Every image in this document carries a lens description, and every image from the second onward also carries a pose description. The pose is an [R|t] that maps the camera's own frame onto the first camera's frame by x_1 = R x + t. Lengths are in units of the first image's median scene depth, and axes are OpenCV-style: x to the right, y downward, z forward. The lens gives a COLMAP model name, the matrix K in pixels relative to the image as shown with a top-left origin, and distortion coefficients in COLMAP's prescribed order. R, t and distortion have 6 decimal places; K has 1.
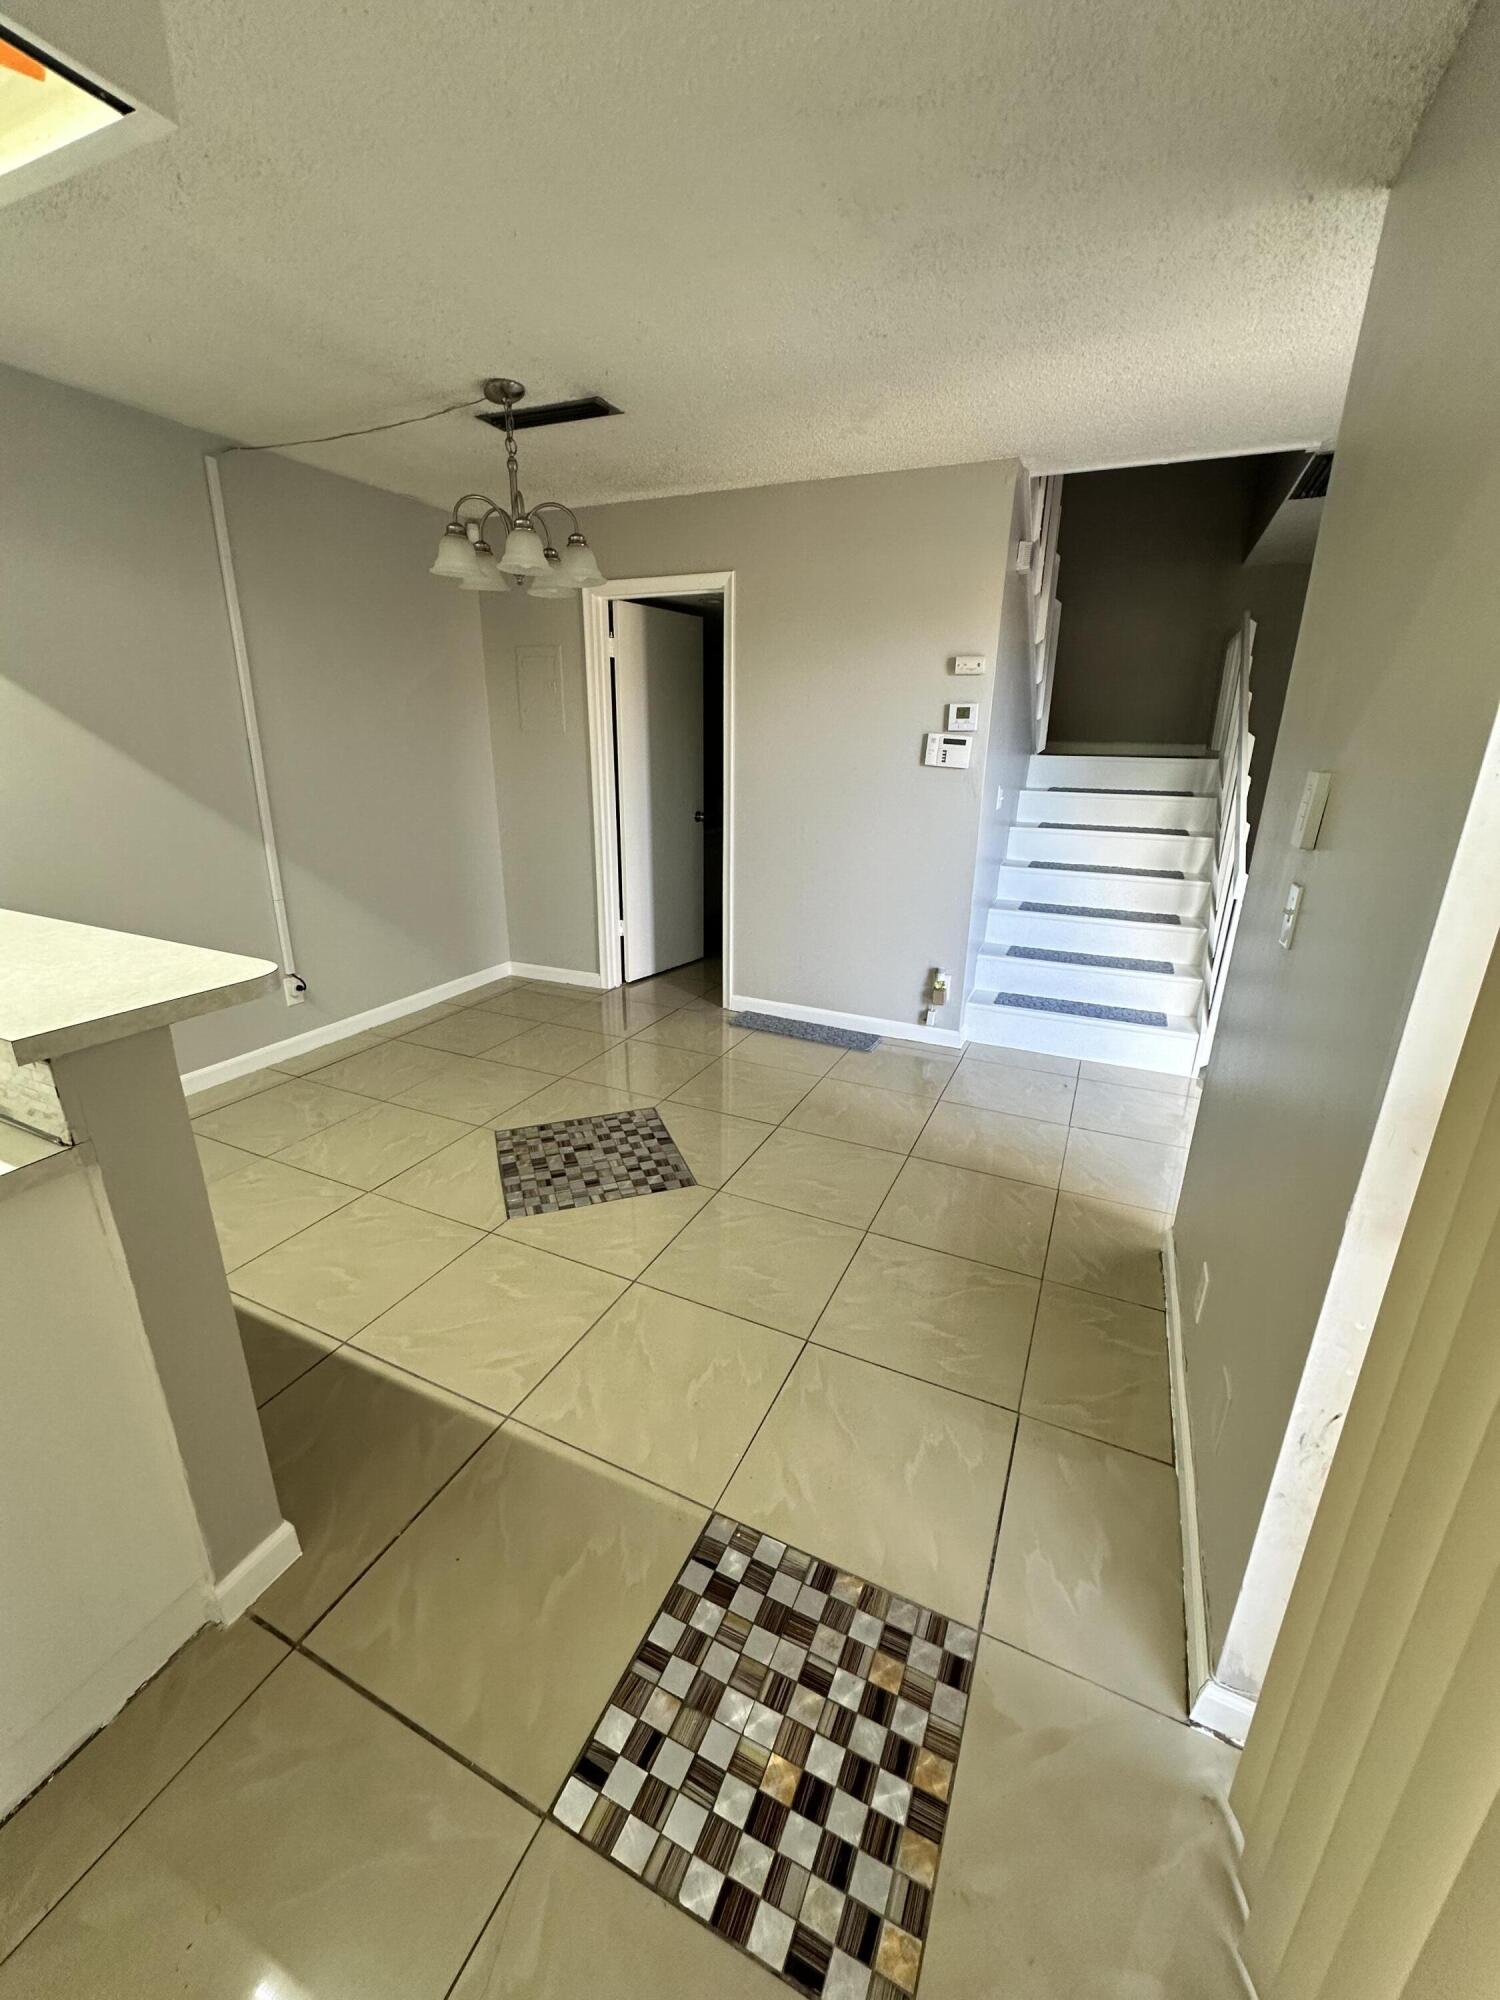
lens RADIAL K [[797.8, 0, 750.0], [0, 797.8, 1000.0], [0, 0, 1]] dist [0.000484, -0.000256]
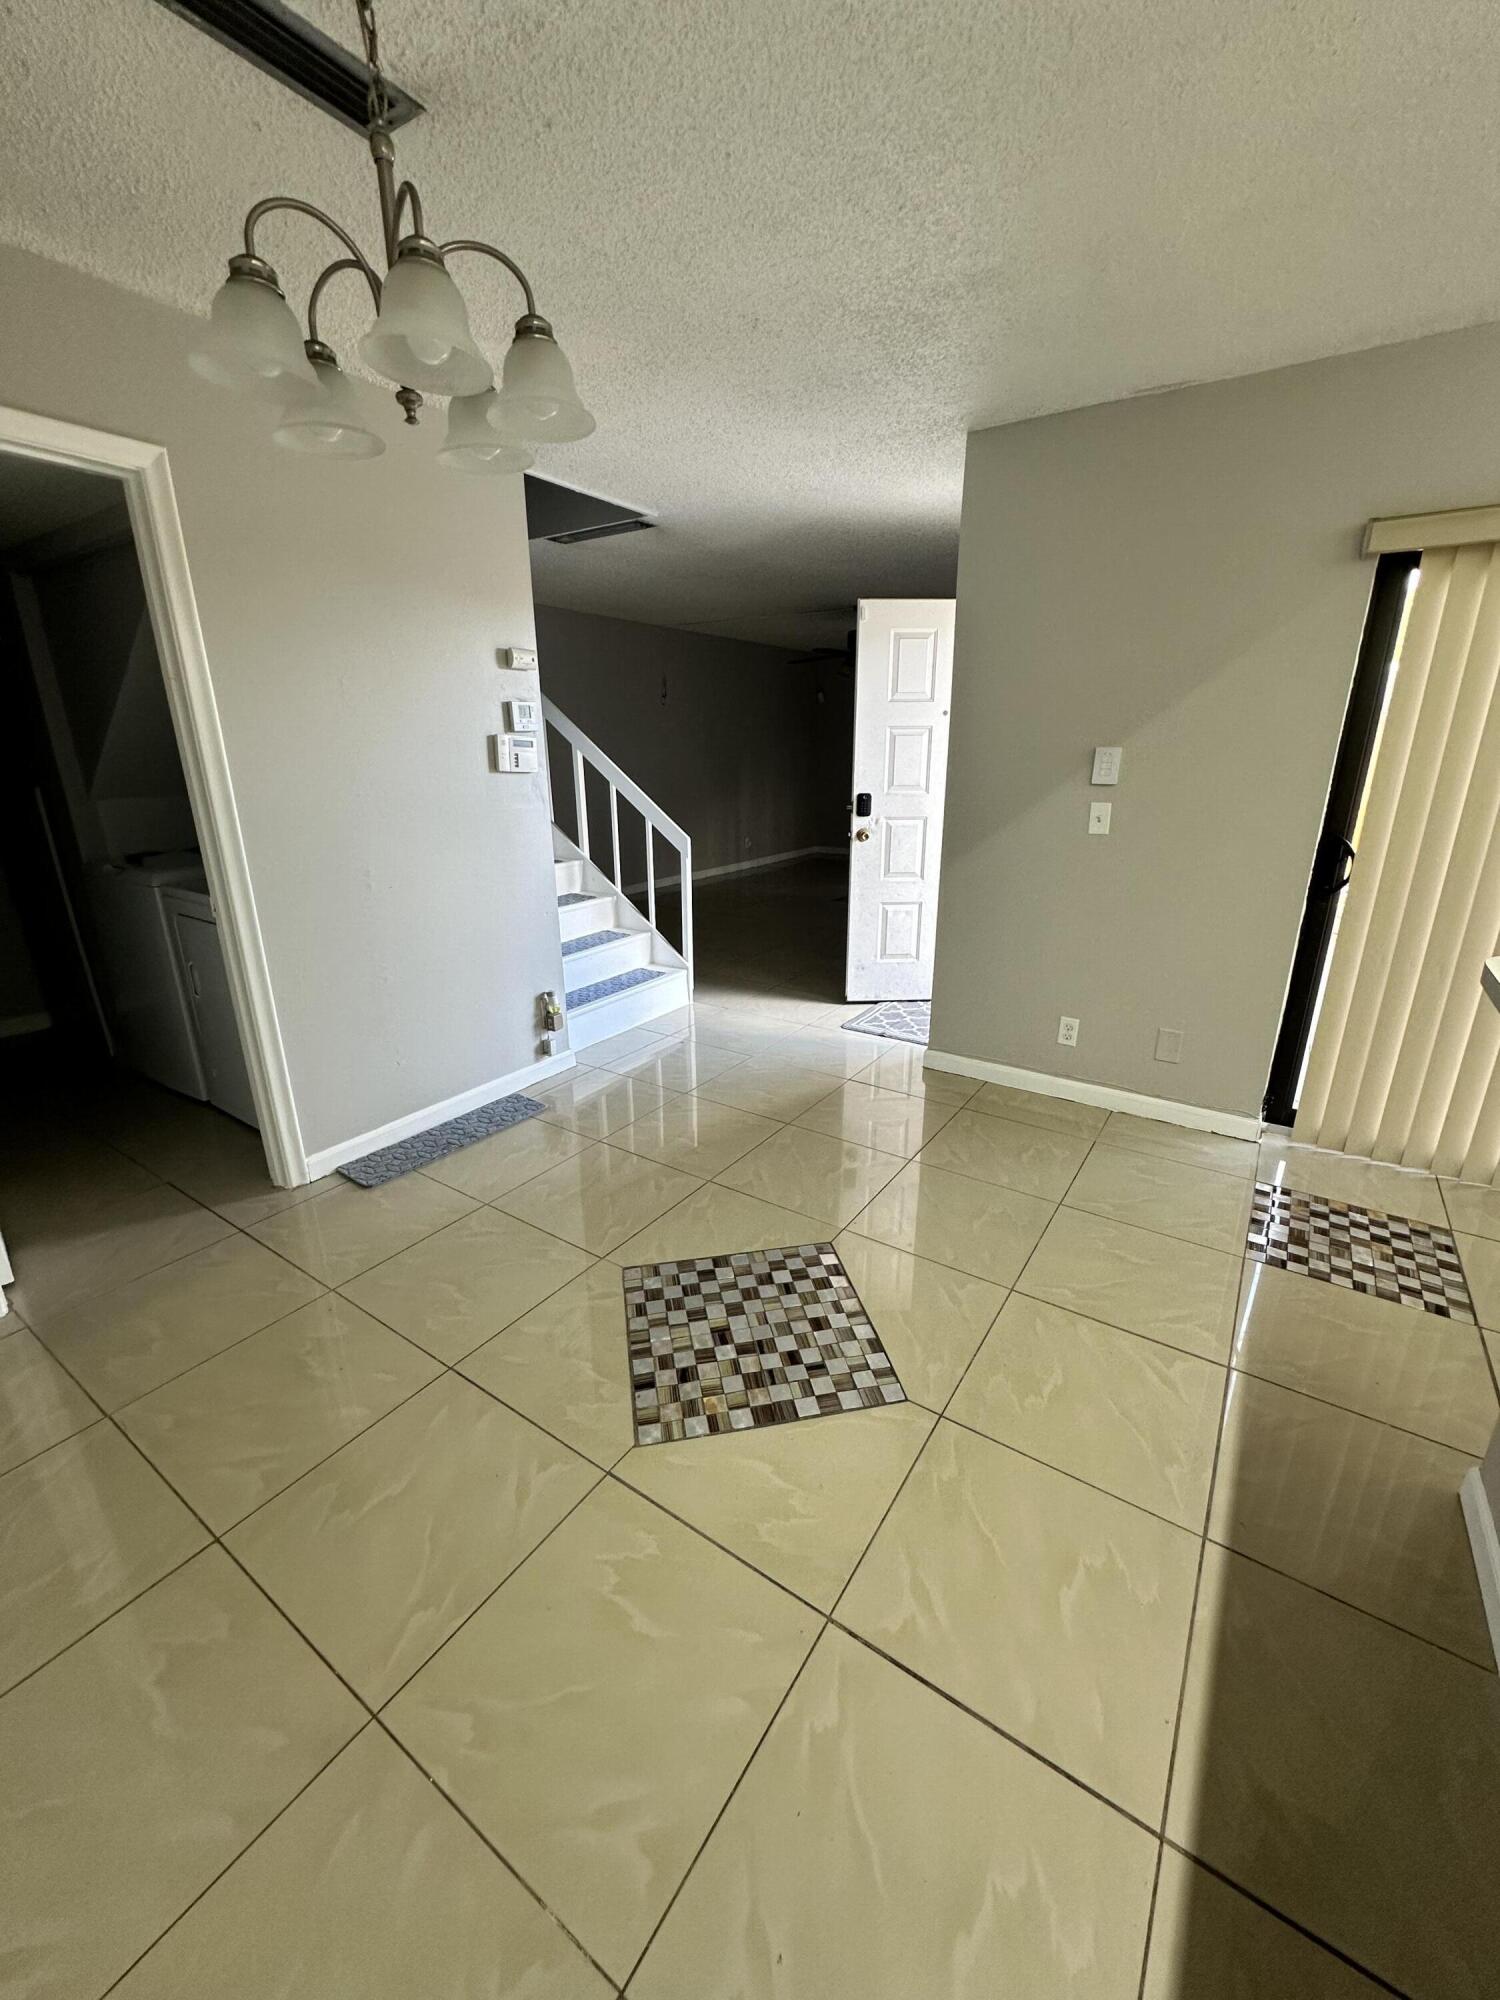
lens RADIAL K [[797.8, 0, 750.0], [0, 797.8, 1000.0], [0, 0, 1]] dist [0.000484, -0.000256]
pose [[0.155405, -0.315285, 0.936186, -0.810493], [0.319676, 0.912756, 0.254329, -0.263154], [-0.934696, 0.259752, 0.242636, 0.785569]]
